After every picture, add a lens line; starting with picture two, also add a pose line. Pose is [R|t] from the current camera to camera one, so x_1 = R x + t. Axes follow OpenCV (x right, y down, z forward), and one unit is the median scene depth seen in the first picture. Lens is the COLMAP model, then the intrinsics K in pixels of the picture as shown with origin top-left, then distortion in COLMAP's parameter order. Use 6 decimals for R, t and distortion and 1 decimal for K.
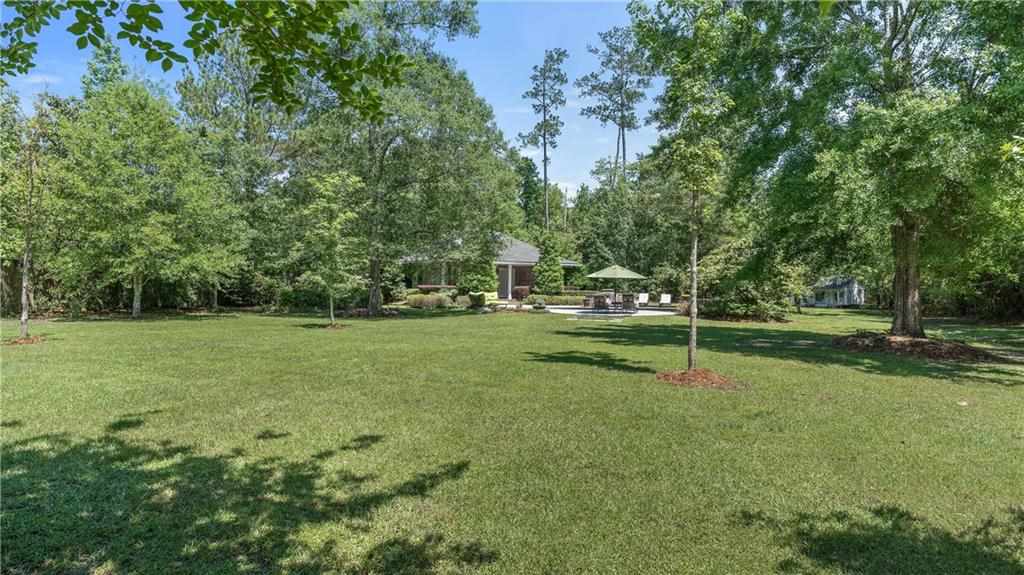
lens RADIAL K [[560.5, 0, 512.7], [0, 560.5, 292.5], [0, 0, 1]] dist [0.001104, 0.000039]
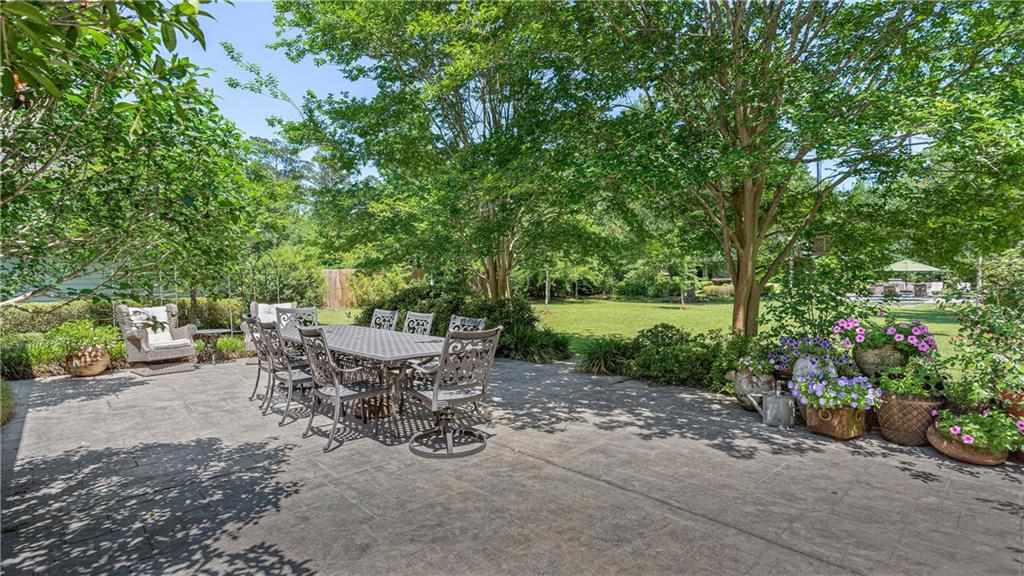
lens RADIAL K [[495.1, 0, 510.5], [0, 495.1, 284.4], [0, 0, 1]] dist [-0.001142, 0.000102]
pose [[0.887137, -0.014060, -0.461292, -0.051040], [0.016068, 0.999871, 0.000426, -0.007187], [0.461226, -0.007791, 0.887248, -0.208280]]
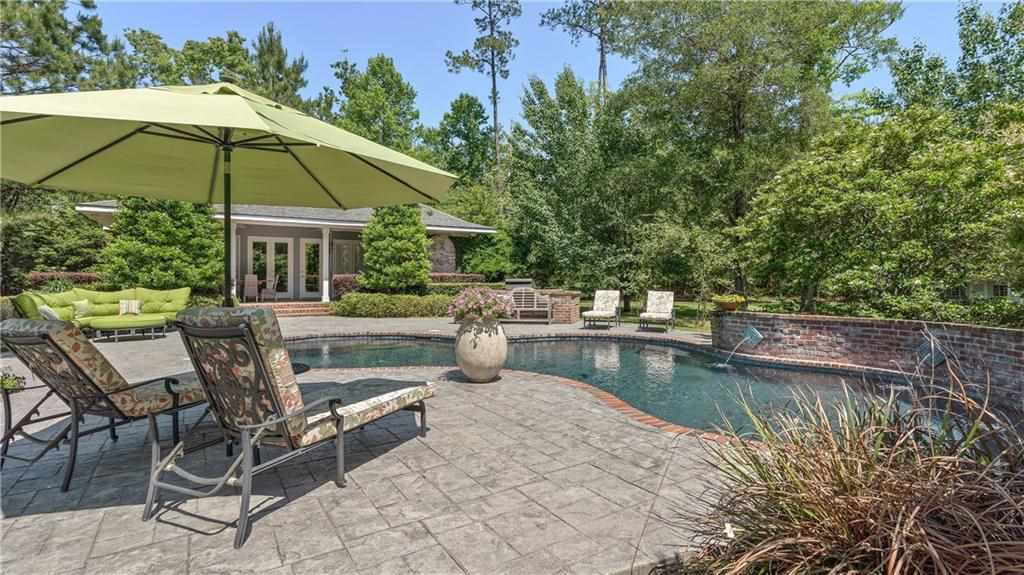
lens RADIAL K [[495.1, 0, 511.6], [0, 495.1, 283.6], [0, 0, 1]] dist [-0.001142, 0.000102]
pose [[0.998720, -0.013657, -0.048693, 0.176337], [0.013750, 0.999904, 0.001573, -0.002442], [0.048667, -0.002240, 0.998813, 0.621015]]
